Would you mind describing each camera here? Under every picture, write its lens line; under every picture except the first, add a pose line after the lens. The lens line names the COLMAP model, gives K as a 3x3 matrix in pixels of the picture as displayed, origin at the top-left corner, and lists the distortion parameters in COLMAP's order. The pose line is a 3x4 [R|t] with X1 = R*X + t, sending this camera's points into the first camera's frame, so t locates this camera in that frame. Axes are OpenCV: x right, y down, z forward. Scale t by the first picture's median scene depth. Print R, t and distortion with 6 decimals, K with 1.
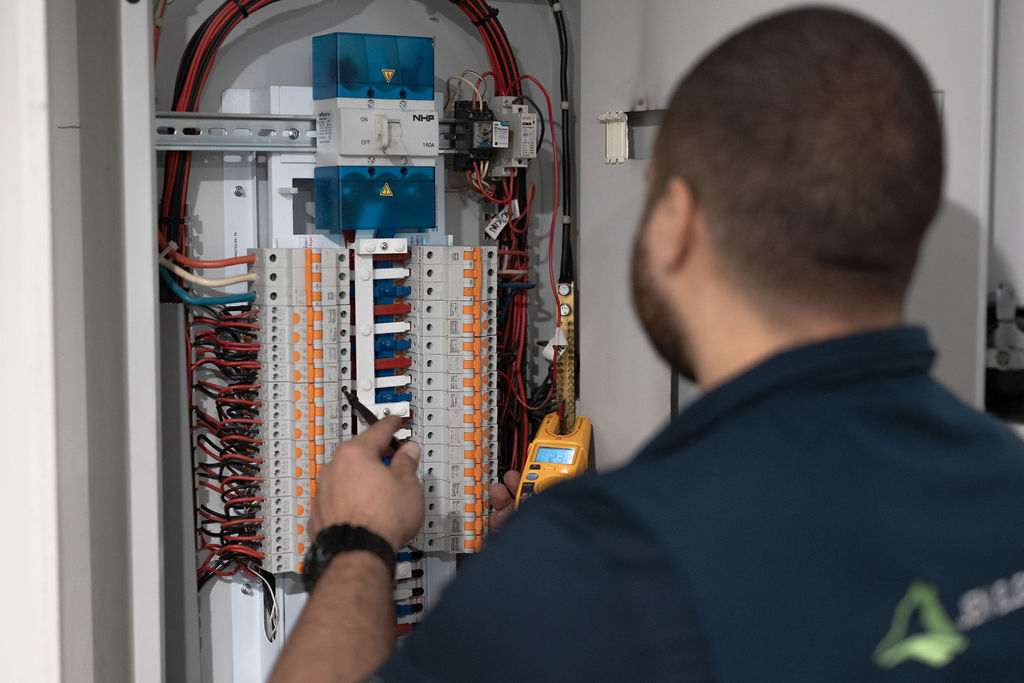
lens RADIAL K [[1441.5, 0, 512.0], [0, 1441.5, 341.5], [0, 0, 1]] dist [-0.037324, -0.553550]
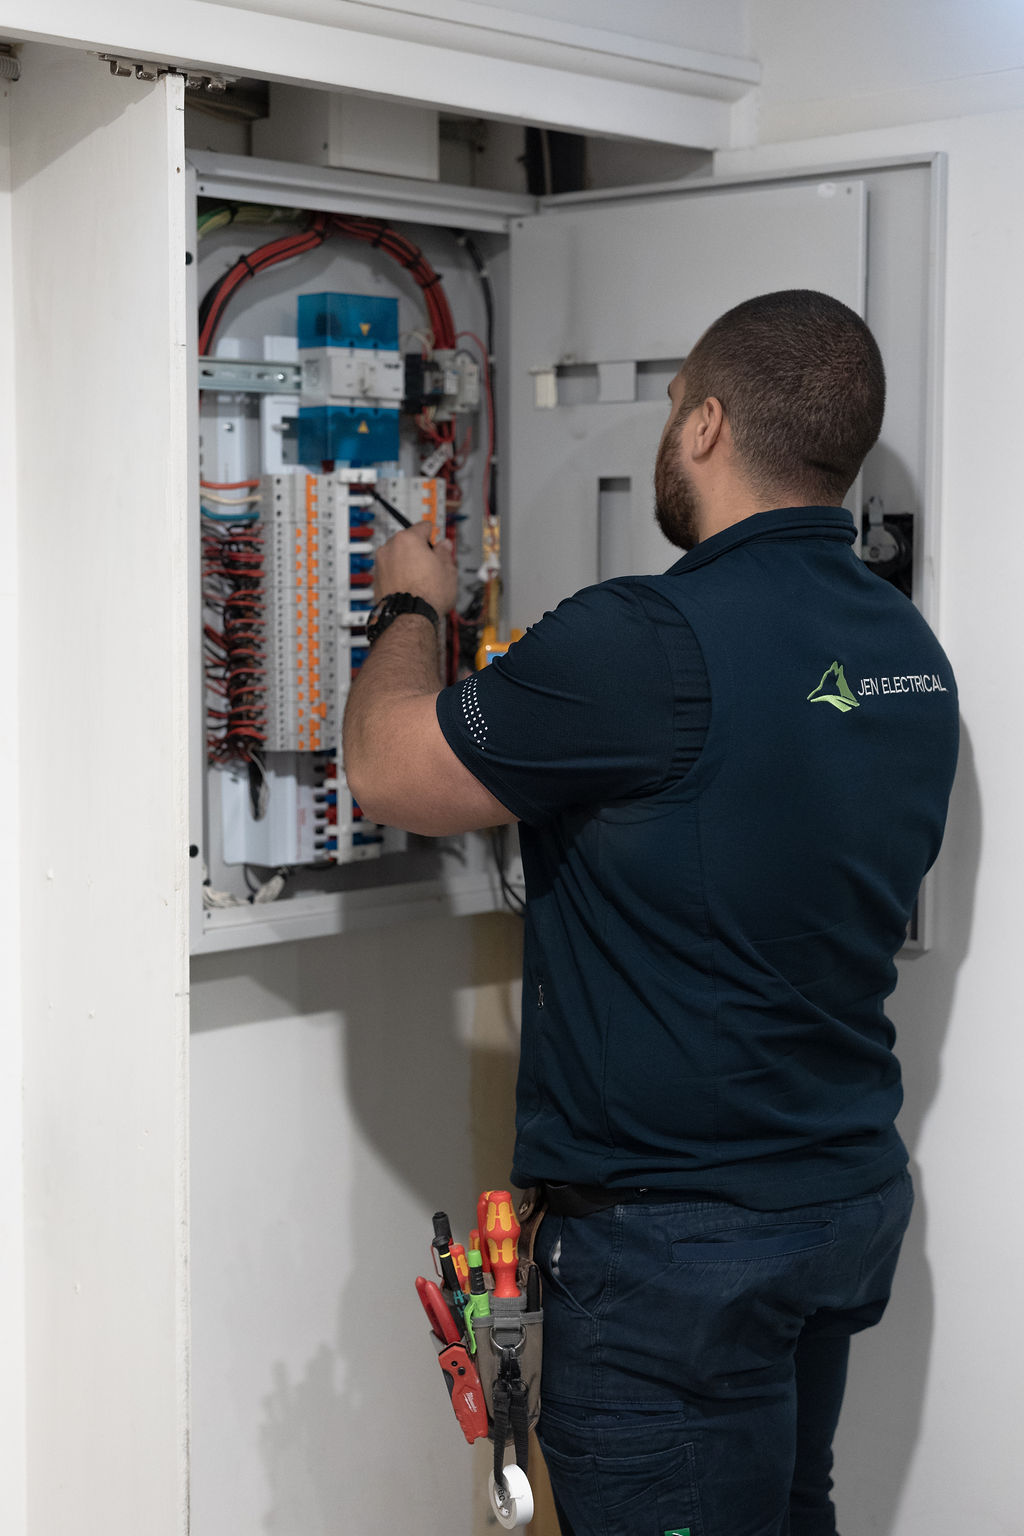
lens RADIAL K [[2162.2, 0, 512.0], [0, 2162.2, 768.0], [0, 0, 1]] dist [-0.037324, -0.553550]
pose [[0.981513, -0.013135, 0.190945, -0.306783], [0.009015, 0.999708, 0.022429, 0.133558], [-0.191184, -0.020293, 0.981344, -0.752234]]
